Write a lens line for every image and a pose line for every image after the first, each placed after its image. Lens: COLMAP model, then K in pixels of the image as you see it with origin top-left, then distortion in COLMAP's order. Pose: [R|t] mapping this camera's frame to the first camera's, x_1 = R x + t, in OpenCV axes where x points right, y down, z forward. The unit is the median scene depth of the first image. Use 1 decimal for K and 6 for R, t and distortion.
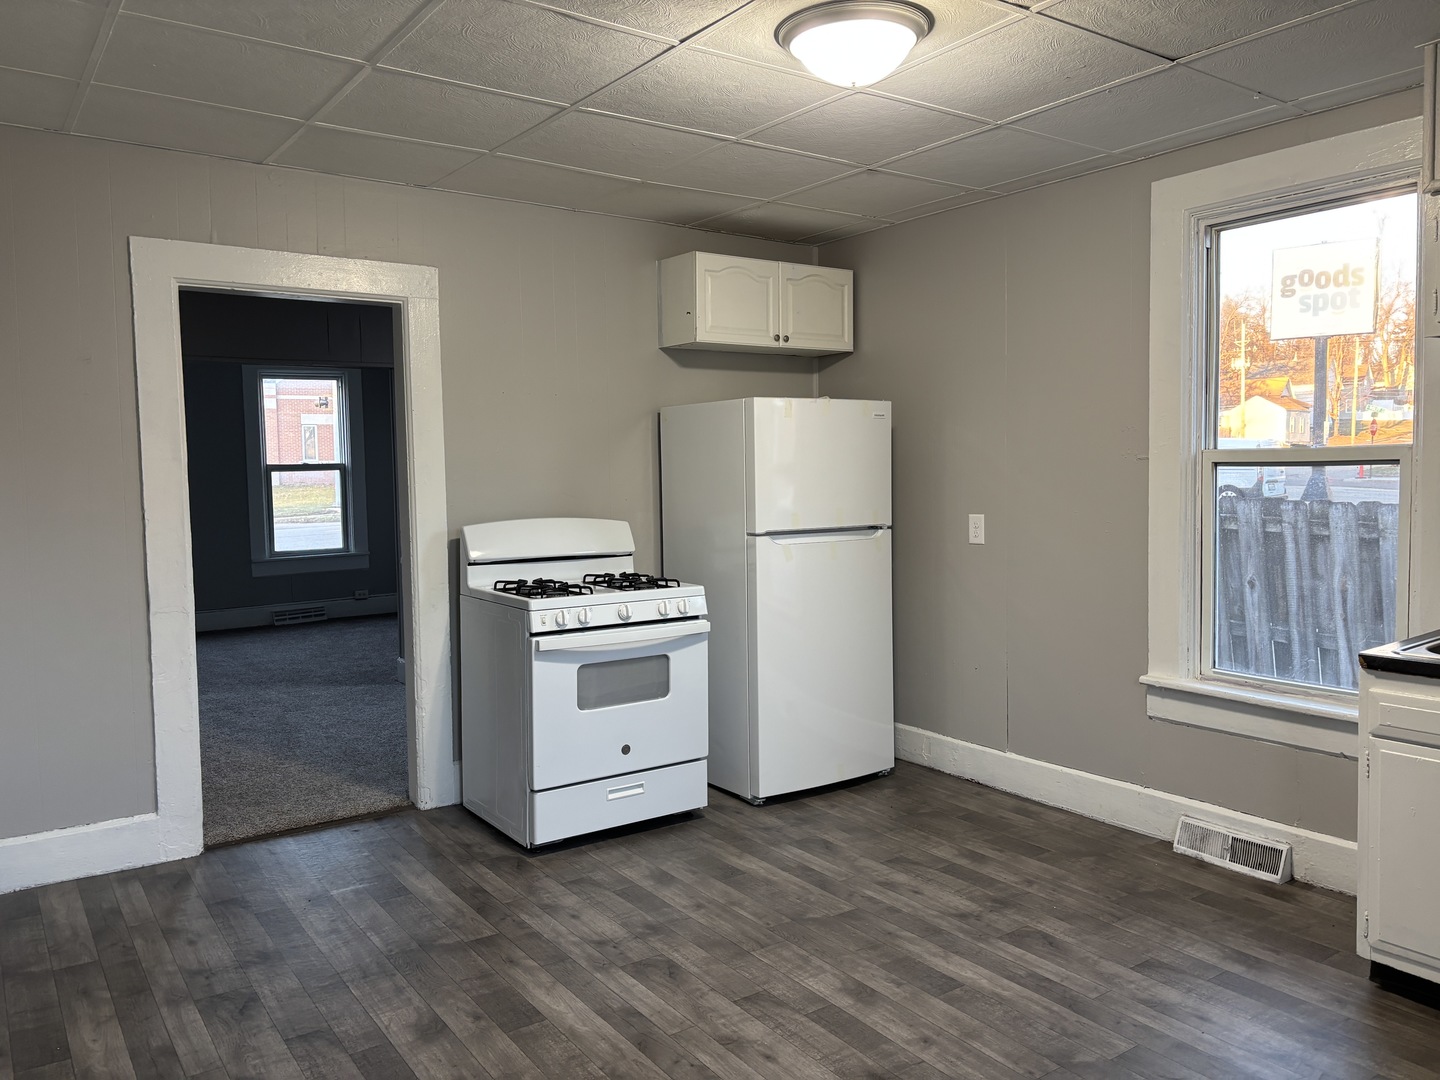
lens RADIAL K [[1102.7, 0, 720.0], [0, 1102.7, 540.0], [0, 0, 1]] dist [0.001753, -0.052241]
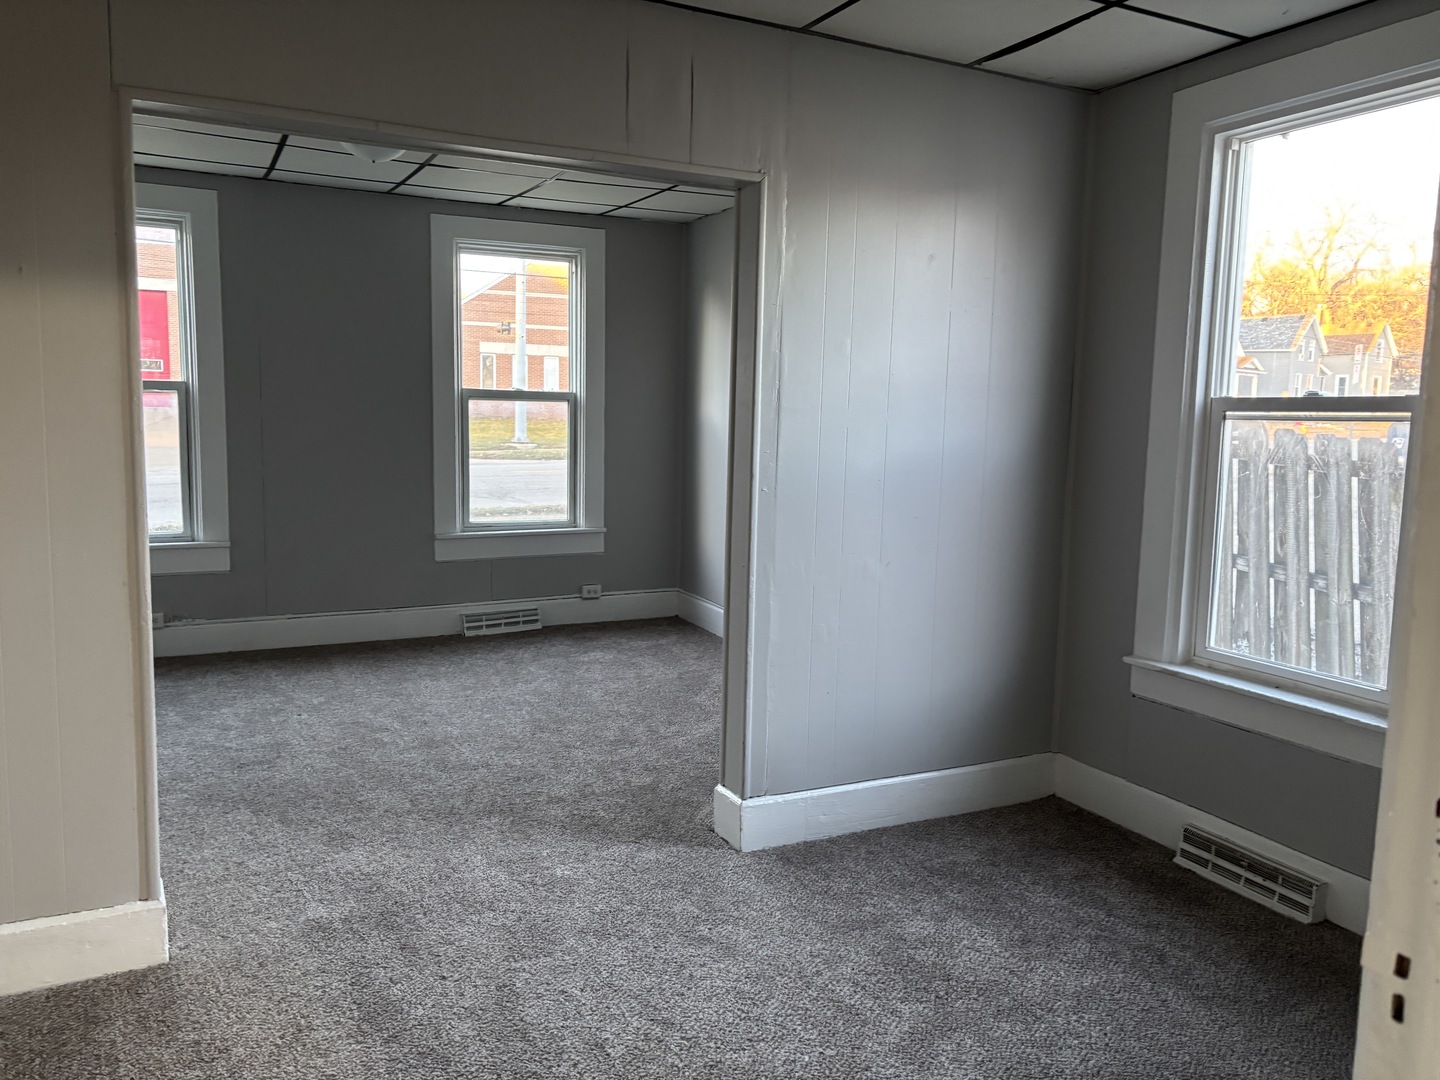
lens RADIAL K [[1106.7, 0, 720.0], [0, 1106.7, 540.0], [0, 0, 1]] dist [0.055574, -0.063240]
pose [[0.988779, 0.054369, -0.139141, -0.519140], [-0.047419, 0.997479, 0.052790, -0.066892], [0.141660, -0.045600, 0.988865, 1.163444]]
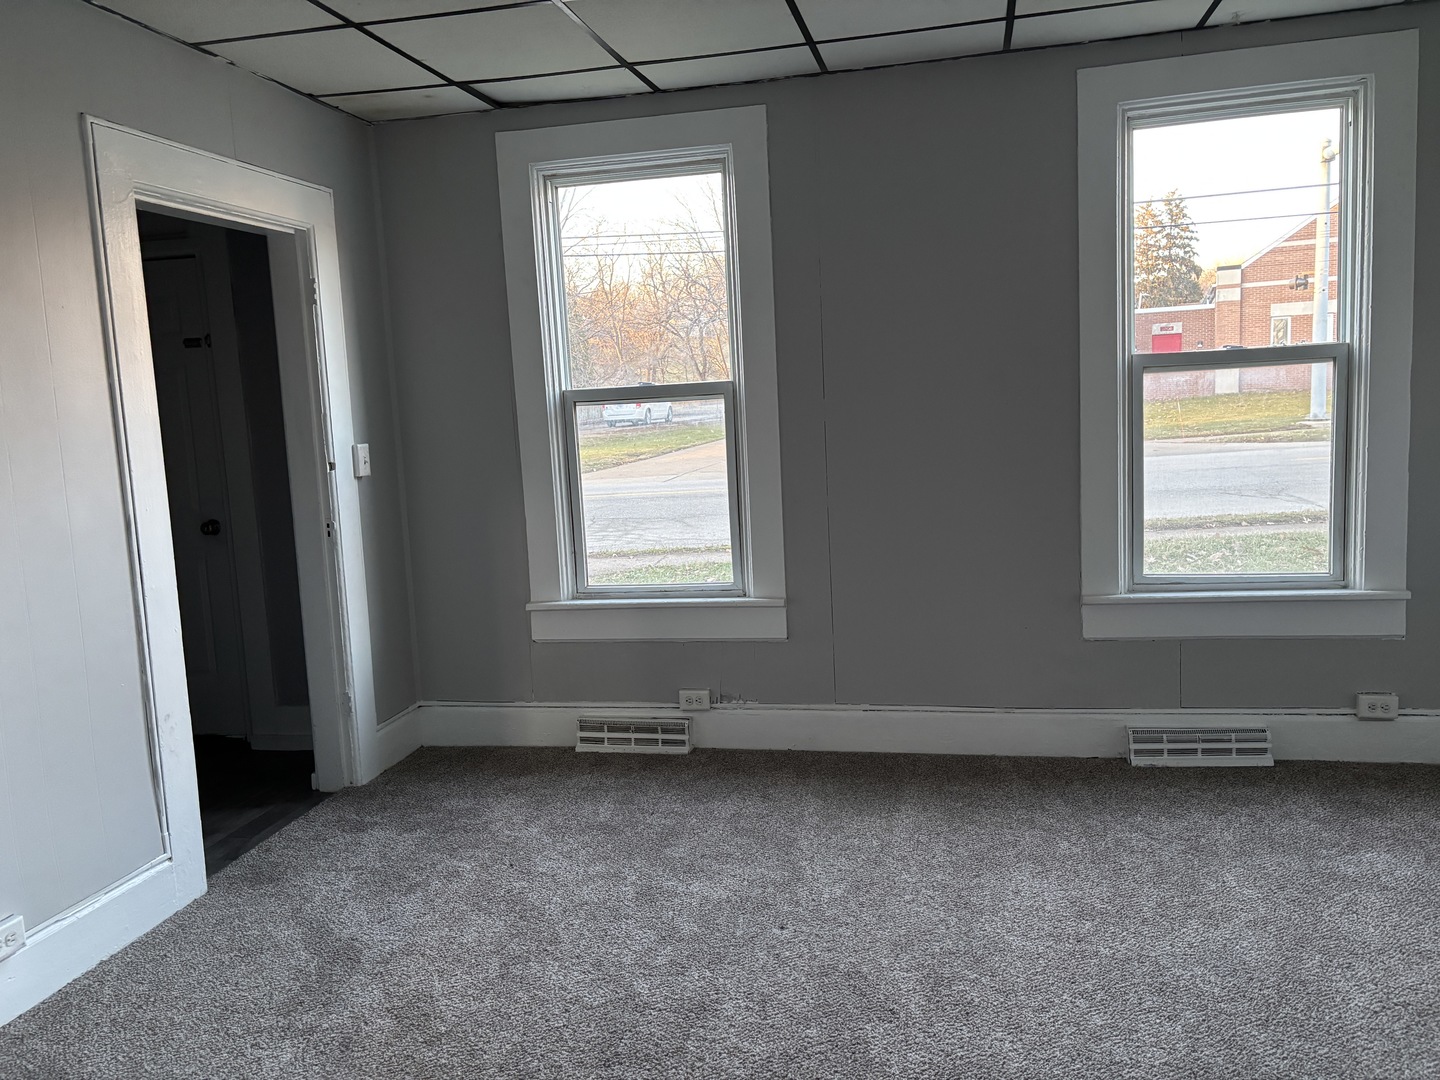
lens RADIAL K [[1106.7, 0, 720.0], [0, 1106.7, 540.0], [0, 0, 1]] dist [0.055574, -0.063240]
pose [[0.683785, 0.071901, -0.726133, -0.688313], [-0.012178, 0.996119, 0.087167, -0.113047], [0.729582, -0.050760, 0.682007, 1.947983]]
